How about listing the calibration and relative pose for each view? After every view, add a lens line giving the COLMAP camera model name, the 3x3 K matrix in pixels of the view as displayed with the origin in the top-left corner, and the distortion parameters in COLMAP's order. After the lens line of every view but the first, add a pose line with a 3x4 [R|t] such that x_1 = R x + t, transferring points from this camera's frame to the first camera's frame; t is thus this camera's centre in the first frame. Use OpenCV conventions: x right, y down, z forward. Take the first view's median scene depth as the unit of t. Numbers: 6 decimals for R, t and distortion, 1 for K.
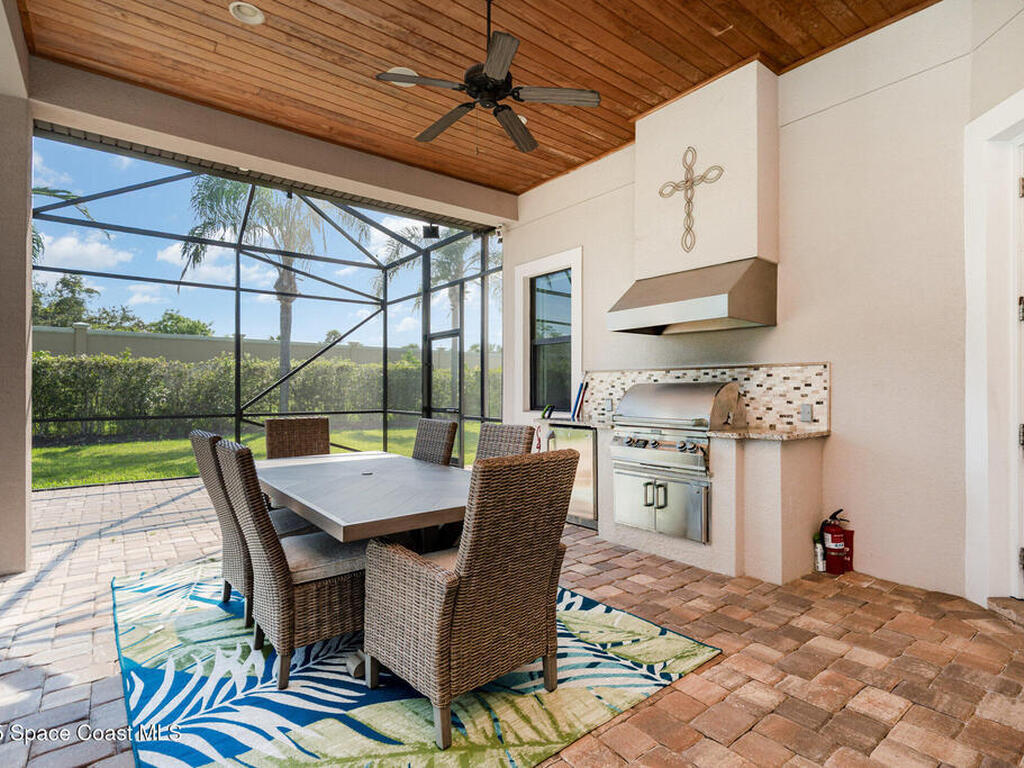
lens RADIAL K [[529.2, 0, 513.8], [0, 529.2, 391.0], [0, 0, 1]] dist [0.000007, -0.000194]
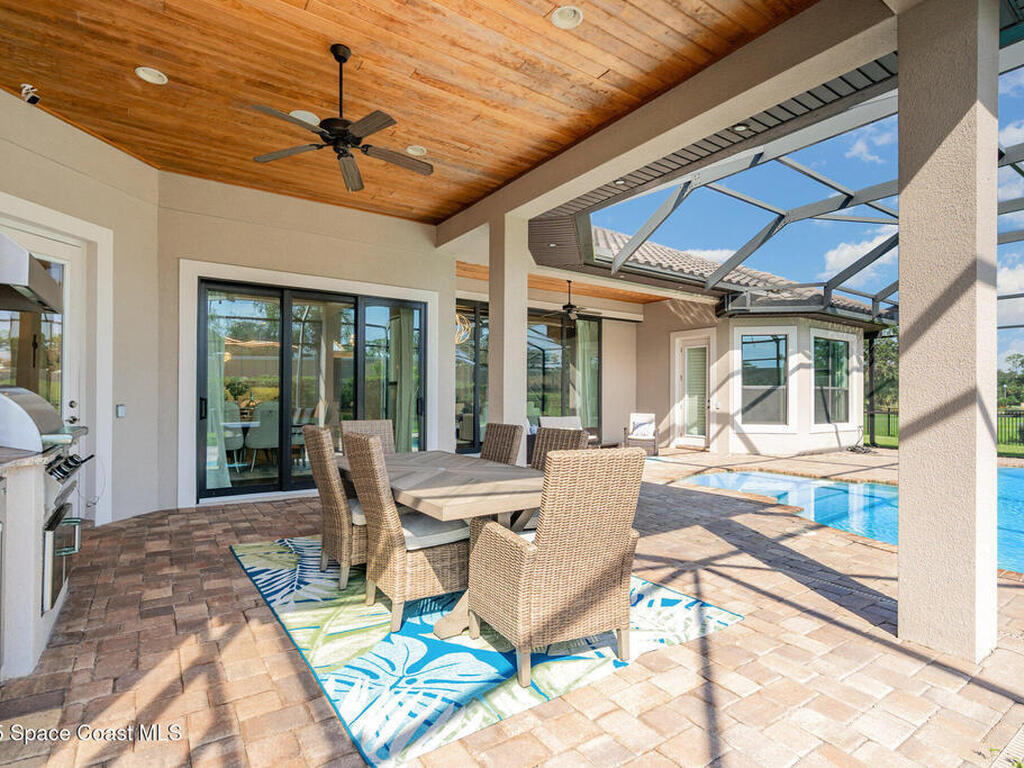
lens RADIAL K [[529.2, 0, 513.8], [0, 529.2, 391.0], [0, 0, 1]] dist [0.000007, -0.000194]
pose [[-0.998258, -0.002629, 0.058940, -0.531315], [-0.002850, 0.999989, -0.003658, -0.006721], [-0.058930, -0.003820, -0.998255, 2.264147]]
